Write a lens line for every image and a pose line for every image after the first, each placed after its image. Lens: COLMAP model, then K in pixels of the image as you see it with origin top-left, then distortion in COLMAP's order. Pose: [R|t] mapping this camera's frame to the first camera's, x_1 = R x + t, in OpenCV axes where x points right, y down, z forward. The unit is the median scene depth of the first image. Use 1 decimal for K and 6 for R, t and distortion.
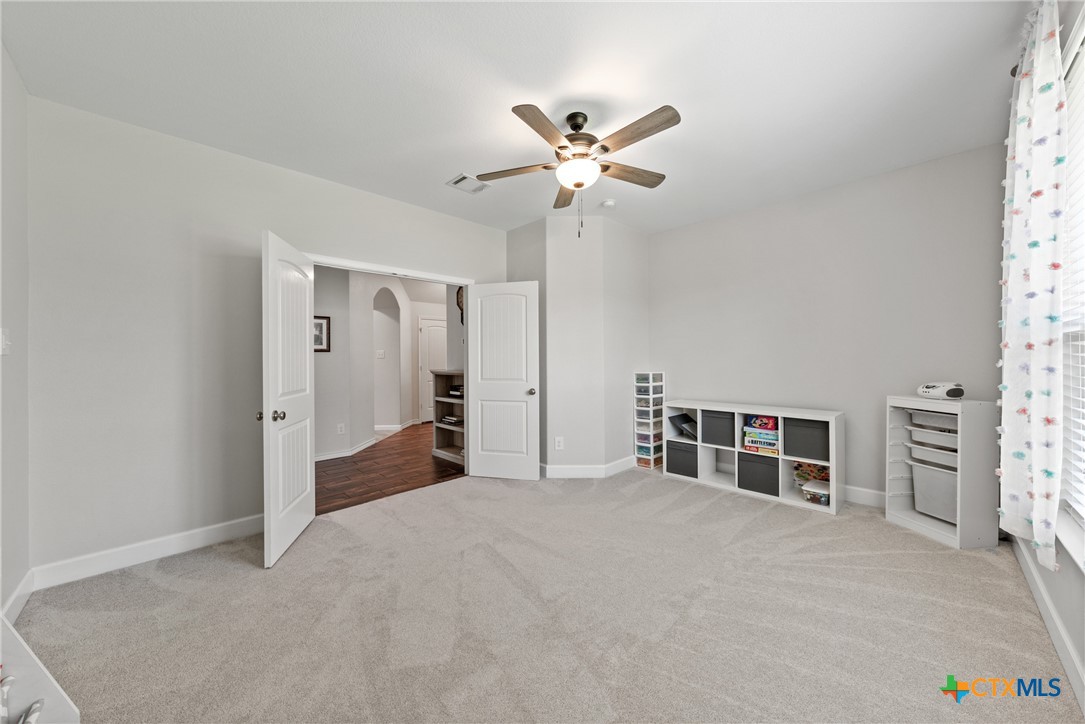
lens RADIAL K [[382.2, 0, 544.1], [0, 382.2, 352.5], [0, 0, 1]] dist [-0.000874, -0.000073]
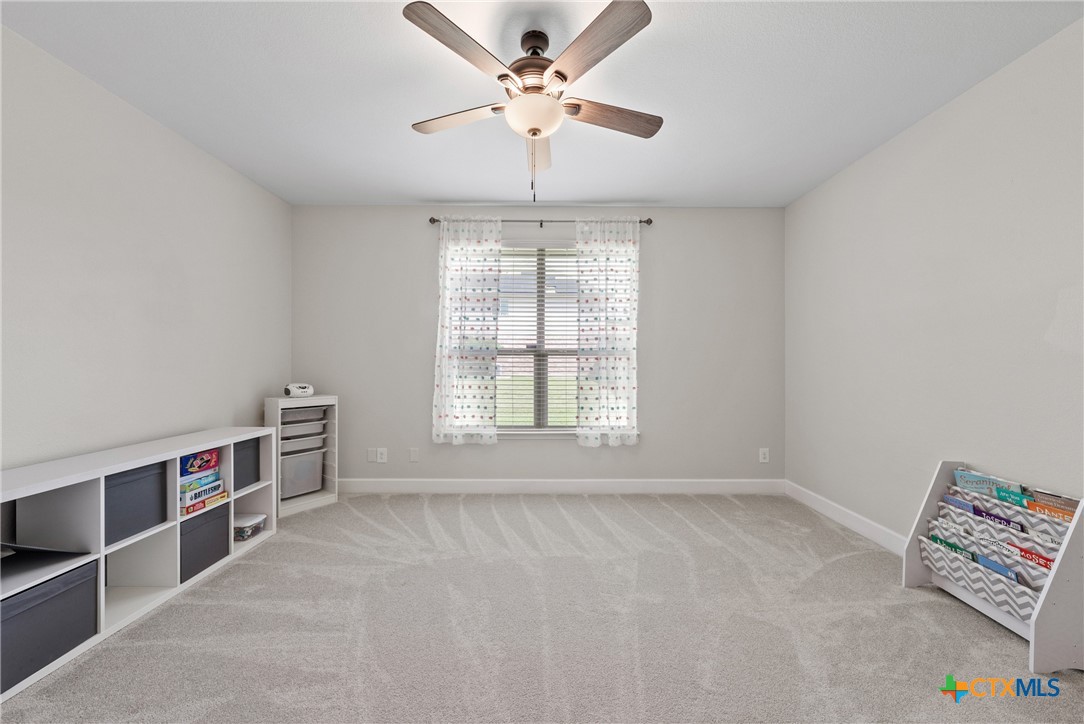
lens RADIAL K [[397.3, 0, 542.0], [0, 397.3, 362.0], [0, 0, 1]] dist [-0.000428, -0.000046]
pose [[-0.699193, 0.006980, 0.714899, -0.335127], [-0.001070, 0.999941, -0.010810, 0.018466], [-0.714932, -0.008323, -0.699144, 1.074257]]
